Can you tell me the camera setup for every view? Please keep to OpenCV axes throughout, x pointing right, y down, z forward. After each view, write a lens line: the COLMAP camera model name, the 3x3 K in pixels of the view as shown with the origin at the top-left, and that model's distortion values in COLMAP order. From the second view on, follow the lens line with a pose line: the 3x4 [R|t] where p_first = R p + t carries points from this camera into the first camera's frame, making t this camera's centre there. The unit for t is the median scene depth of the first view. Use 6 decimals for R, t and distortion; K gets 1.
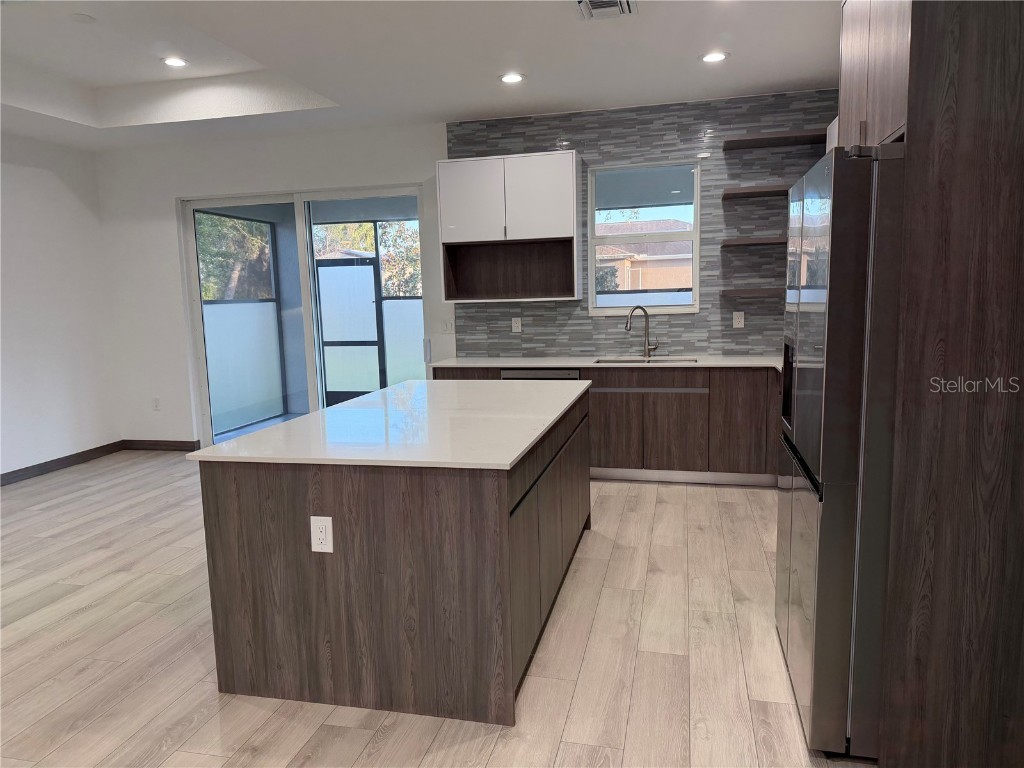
lens RADIAL K [[716.7, 0, 505.6], [0, 716.7, 390.1], [0, 0, 1]] dist [0.132347, -0.219691]
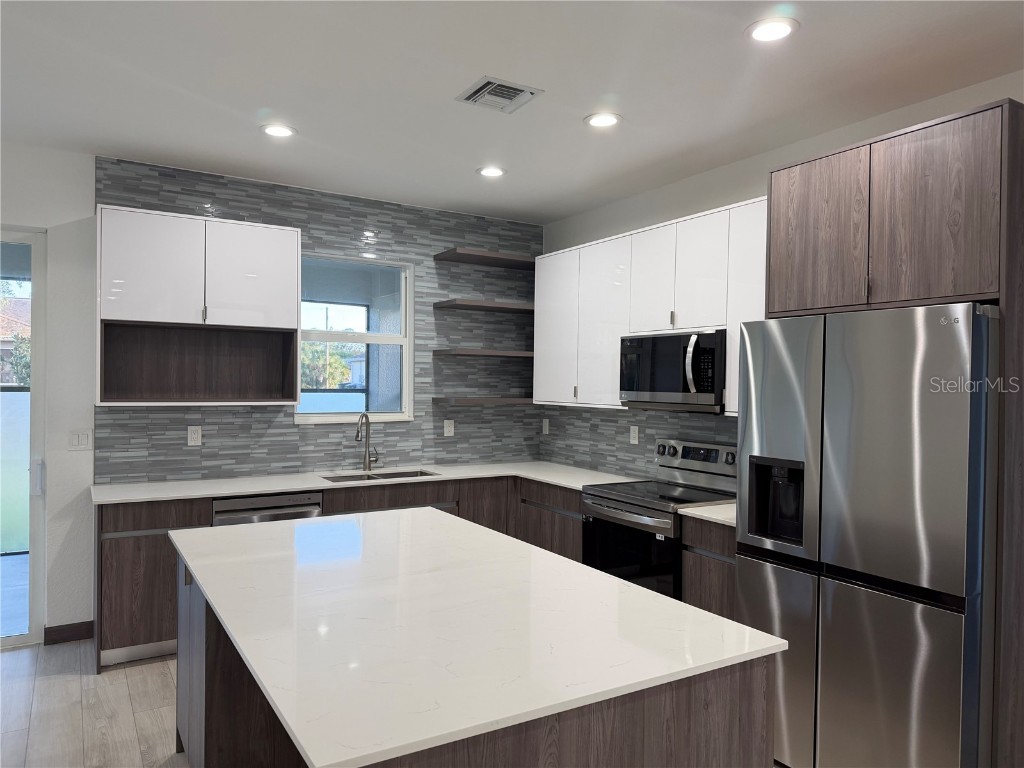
lens RADIAL K [[716.7, 0, 505.6], [0, 716.7, 390.1], [0, 0, 1]] dist [0.132347, -0.219691]
pose [[0.702038, 0.027997, 0.711589, -0.318679], [0.063153, 0.992843, -0.101367, -0.043987], [-0.709333, 0.116102, 0.695246, 0.258109]]
